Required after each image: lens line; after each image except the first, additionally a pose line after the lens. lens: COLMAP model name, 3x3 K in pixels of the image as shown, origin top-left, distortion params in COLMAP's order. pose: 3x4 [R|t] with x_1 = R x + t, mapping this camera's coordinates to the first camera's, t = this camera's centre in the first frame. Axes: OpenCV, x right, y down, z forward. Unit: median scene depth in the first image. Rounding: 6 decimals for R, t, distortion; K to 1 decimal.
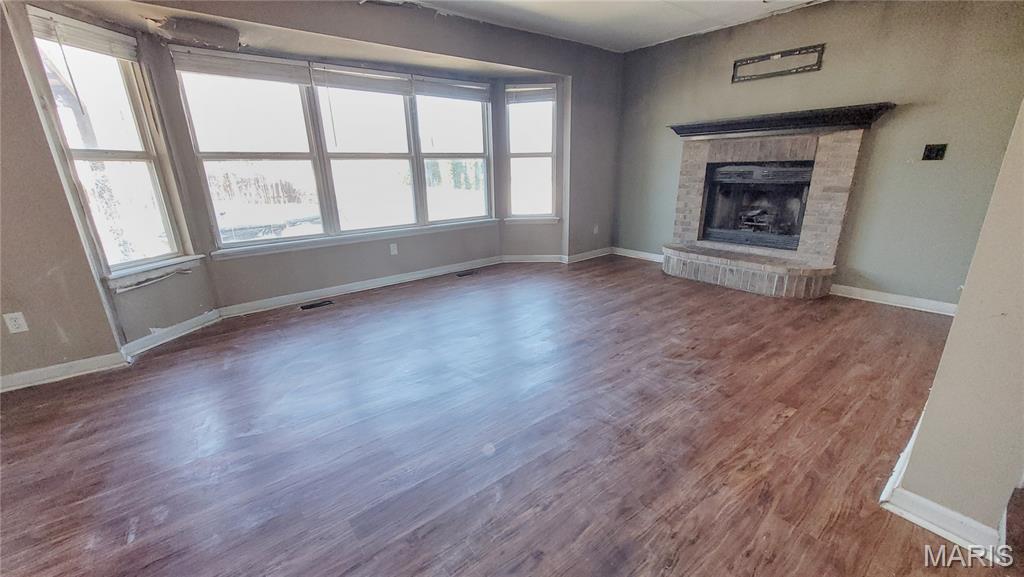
lens RADIAL K [[389.2, 0, 529.2], [0, 389.2, 292.0], [0, 0, 1]] dist [-0.000521, -0.000242]
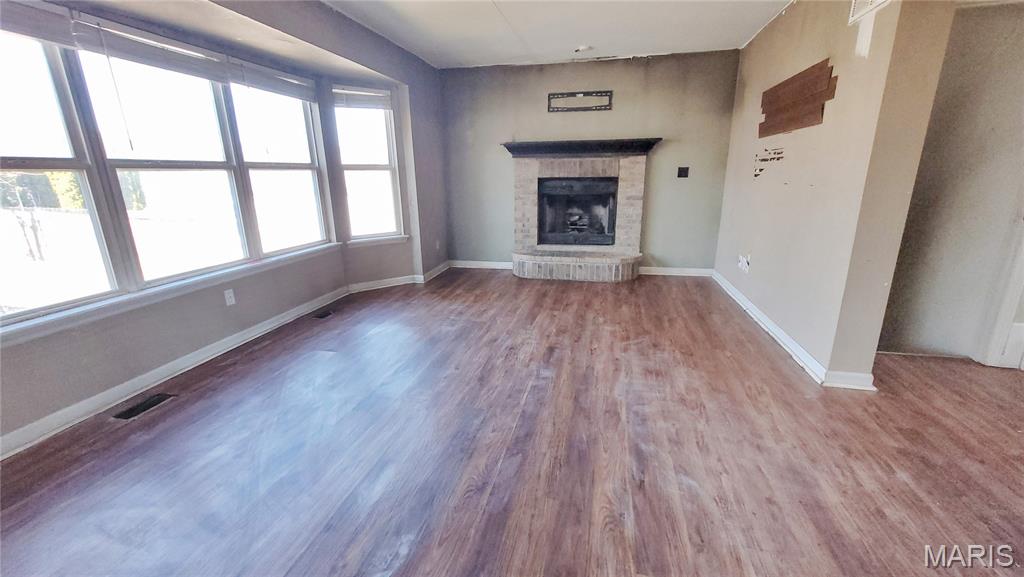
lens RADIAL K [[403.7, 0, 513.1], [0, 403.7, 291.3], [0, 0, 1]] dist [0.001814, -0.000045]
pose [[0.789151, -0.160918, 0.592745, -0.388246], [0.183512, 0.982760, 0.022480, -0.045168], [-0.586144, 0.091035, 0.805076, 0.121058]]
